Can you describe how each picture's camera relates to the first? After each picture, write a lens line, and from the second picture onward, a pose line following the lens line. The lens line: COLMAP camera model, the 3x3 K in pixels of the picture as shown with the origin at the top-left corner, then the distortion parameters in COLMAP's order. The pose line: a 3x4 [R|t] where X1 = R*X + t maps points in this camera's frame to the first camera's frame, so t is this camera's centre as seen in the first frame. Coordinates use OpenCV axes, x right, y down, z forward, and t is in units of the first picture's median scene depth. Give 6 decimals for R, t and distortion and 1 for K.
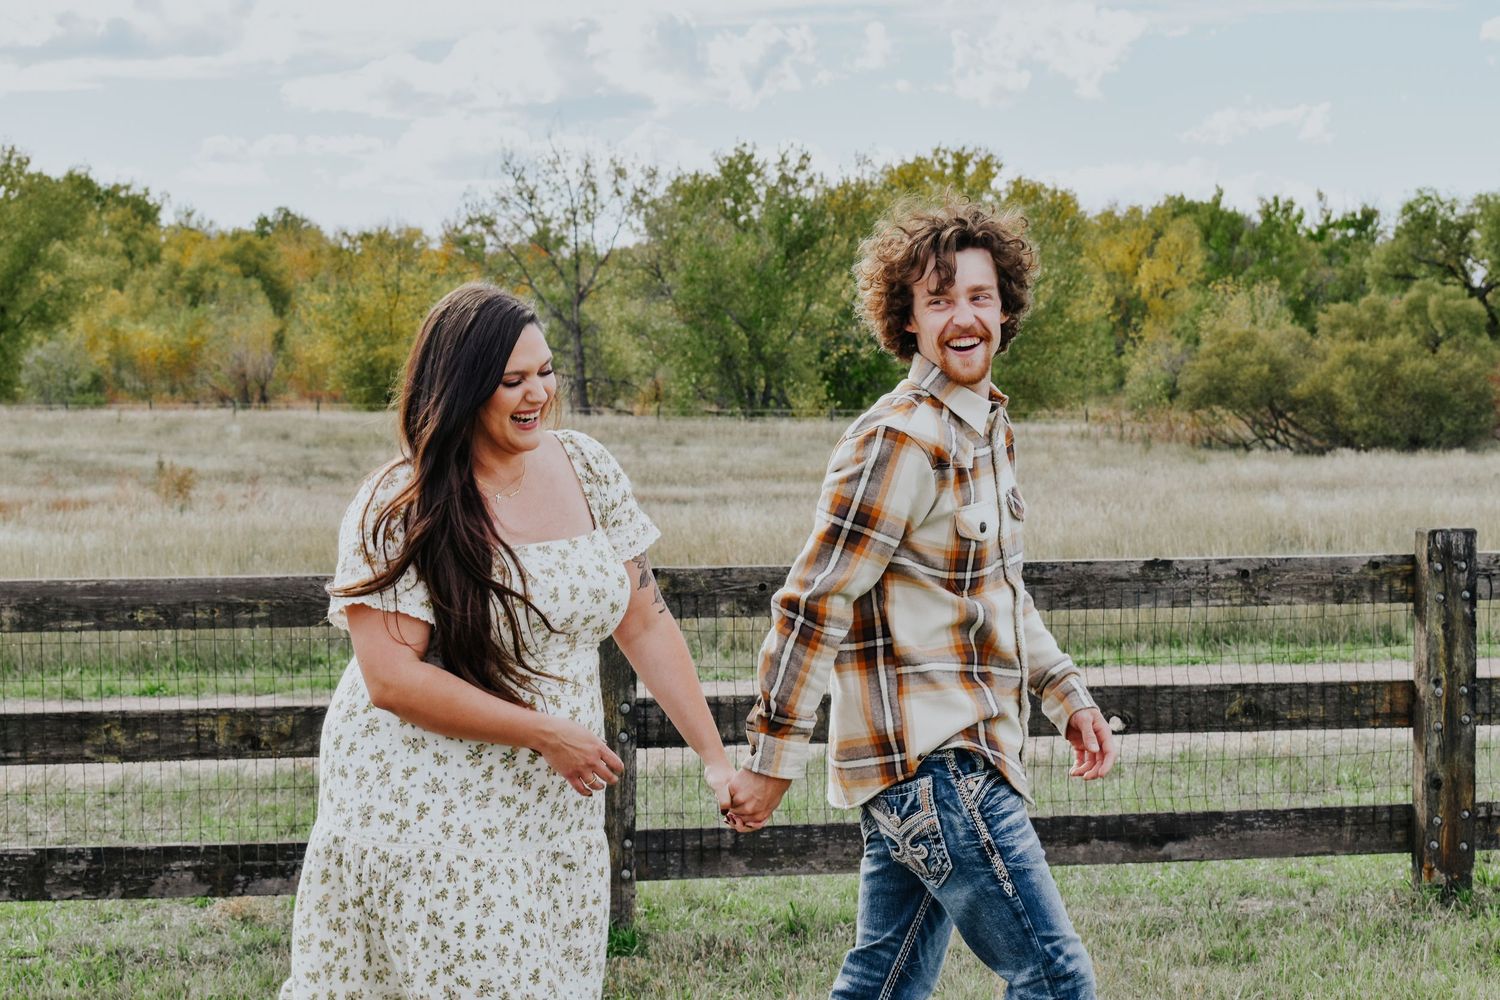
lens RADIAL K [[3518.5, 0, 750.0], [0, 3518.5, 500.0], [0, 0, 1]] dist [-0.020301, -0.089056]
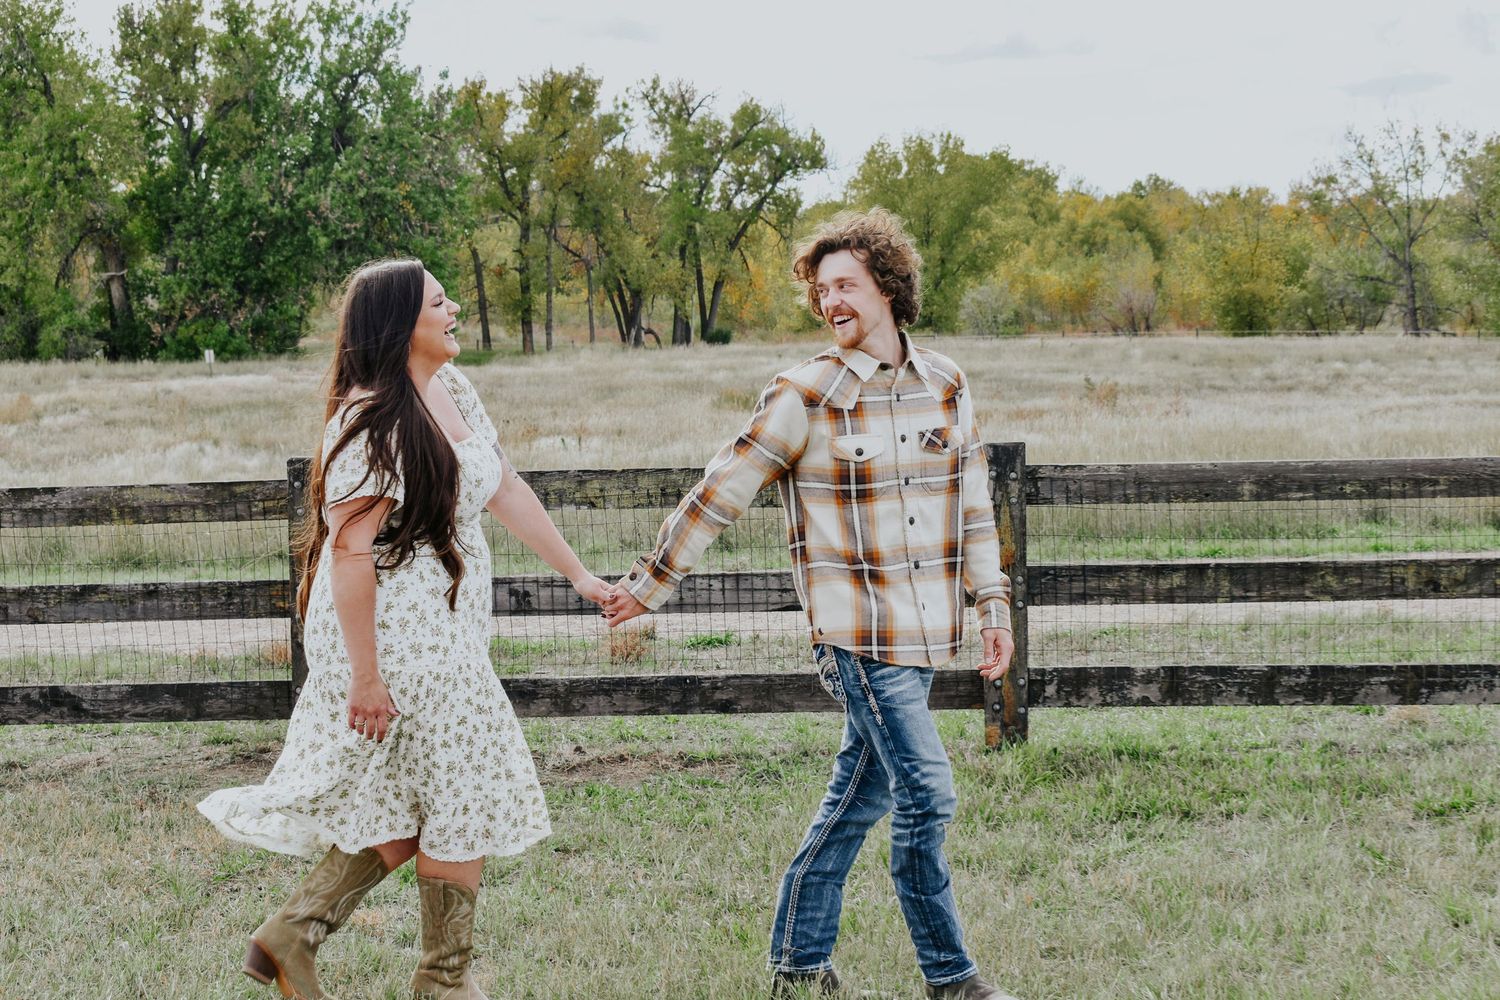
lens RADIAL K [[2814.4, 0, 750.0], [0, 2814.4, 500.0], [0, 0, 1]] dist [-0.022792, -0.025624]
pose [[0.962900, -0.000284, -0.269859, -0.098058], [0.008969, 0.999481, 0.030949, 0.002759], [0.269710, -0.032222, 0.962402, -0.057688]]
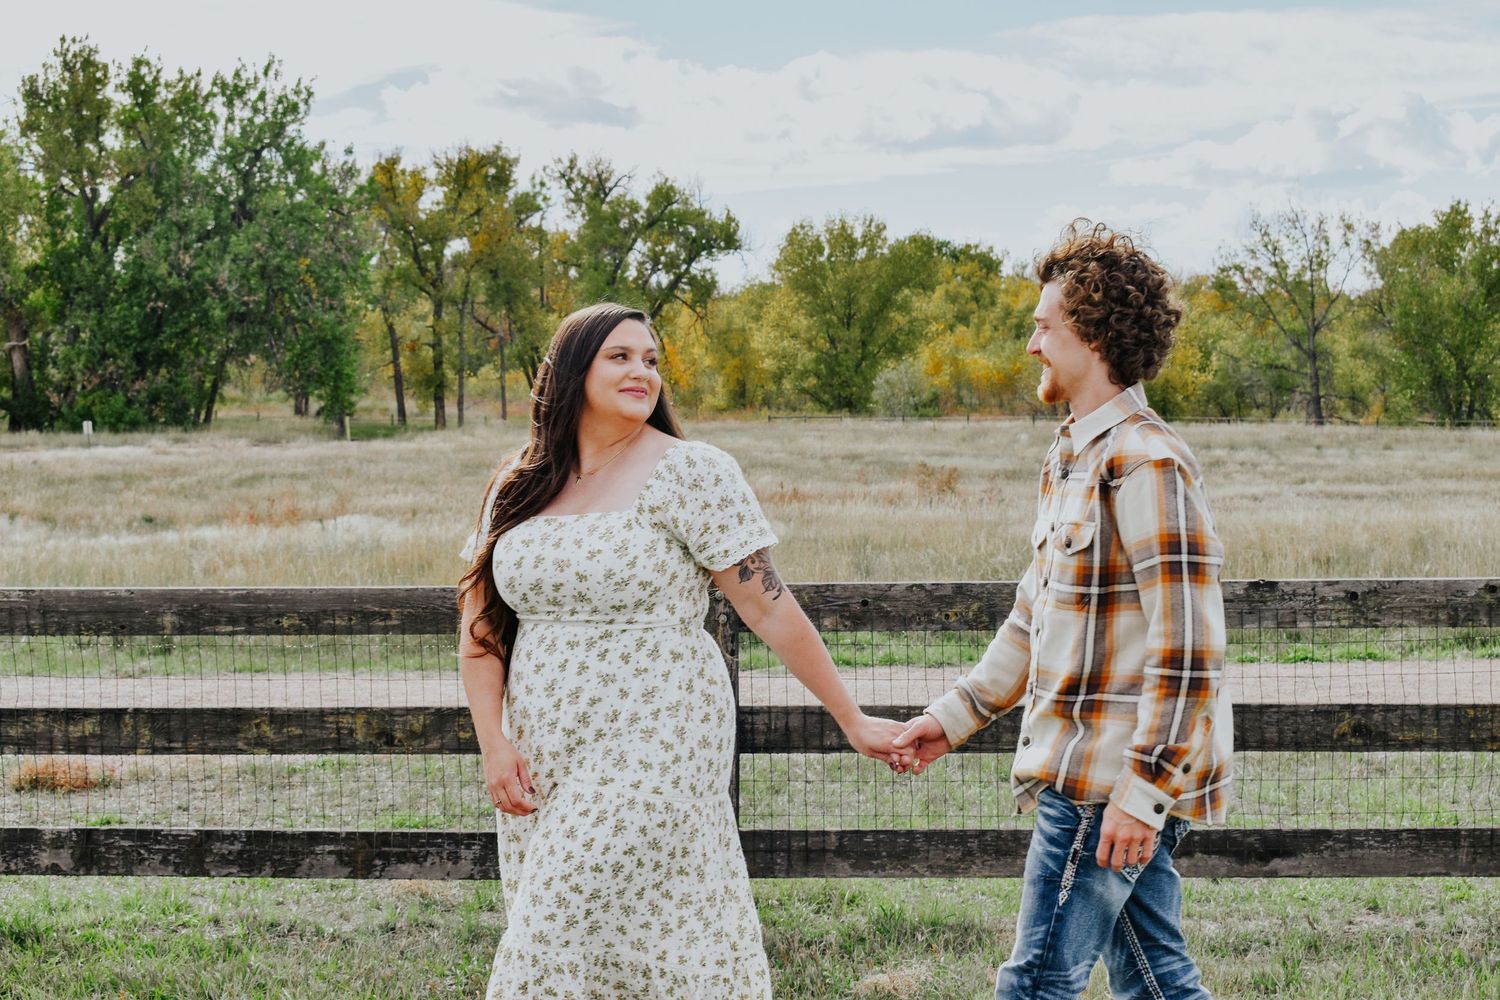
lens RADIAL K [[2775.5, 0, 750.0], [0, 2775.5, 500.0], [0, 0, 1]] dist [-0.009157, -0.121125]
pose [[0.966216, 0.006014, -0.257662, 0.177123], [-0.005224, 0.999979, 0.003750, -0.008627], [0.257679, -0.002277, 0.966228, 0.183112]]
